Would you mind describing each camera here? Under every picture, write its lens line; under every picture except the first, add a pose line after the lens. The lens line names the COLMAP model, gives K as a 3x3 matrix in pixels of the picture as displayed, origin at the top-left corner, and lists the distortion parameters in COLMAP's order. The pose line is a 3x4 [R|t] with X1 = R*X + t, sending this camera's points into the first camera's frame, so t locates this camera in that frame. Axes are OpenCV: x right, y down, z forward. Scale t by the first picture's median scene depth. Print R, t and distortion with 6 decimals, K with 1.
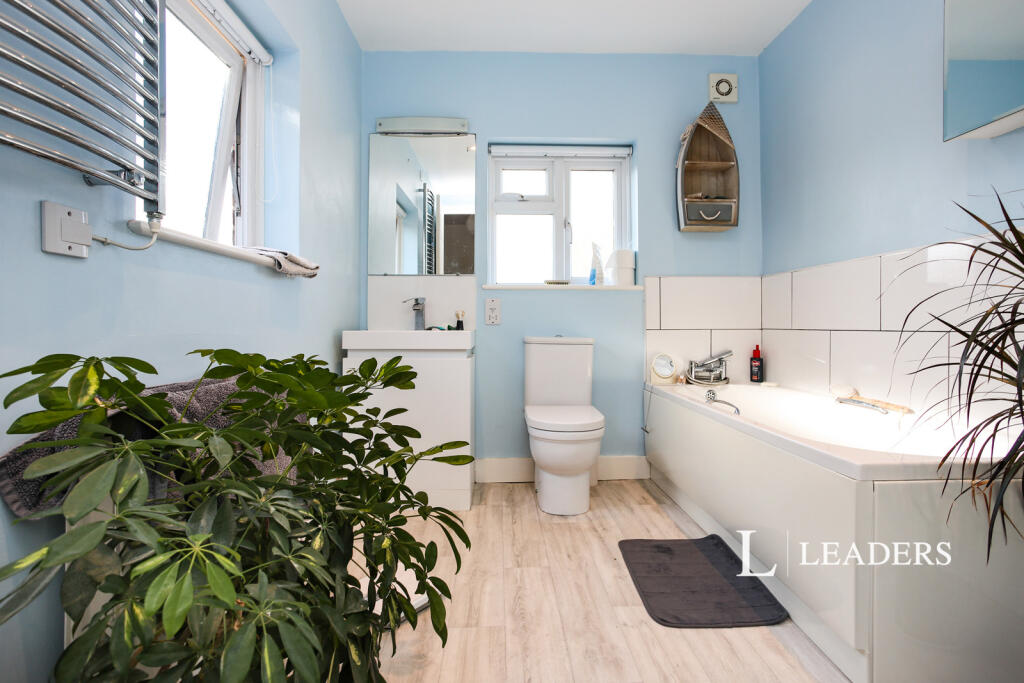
lens RADIAL K [[470.4, 0, 515.3], [0, 470.4, 336.7], [0, 0, 1]] dist [-0.035036, -0.000164]
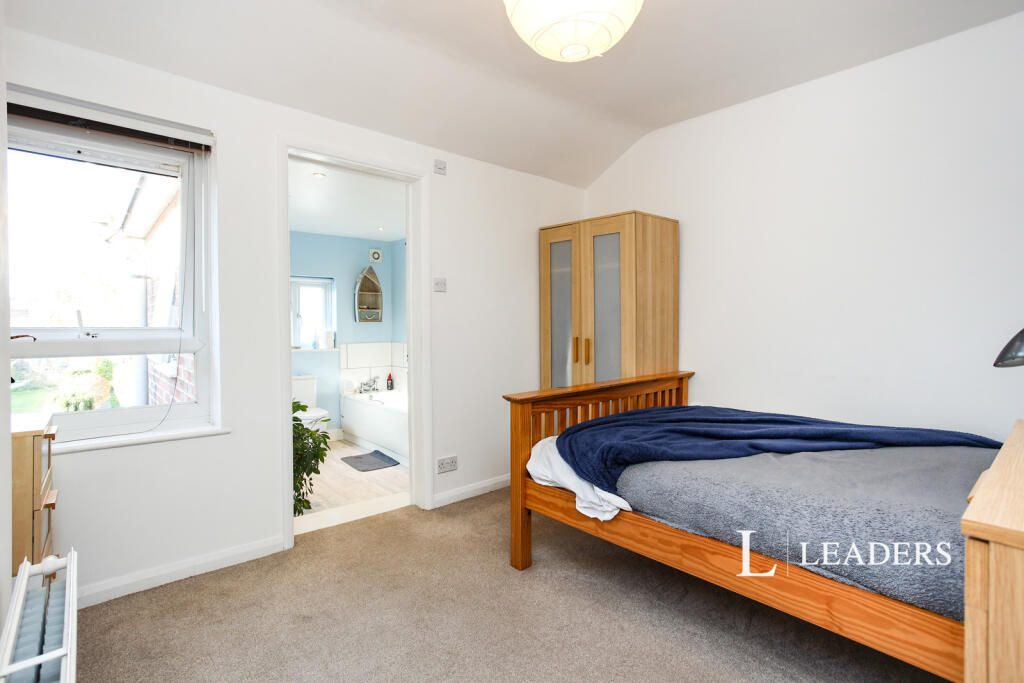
lens RADIAL K [[470.4, 0, 517.1], [0, 470.4, 333.2], [0, 0, 1]] dist [-0.035036, -0.000164]
pose [[0.743764, -0.011307, 0.668347, -0.547202], [0.002571, 0.999898, 0.014055, -0.208169], [-0.668437, -0.008736, 0.743717, -1.116796]]
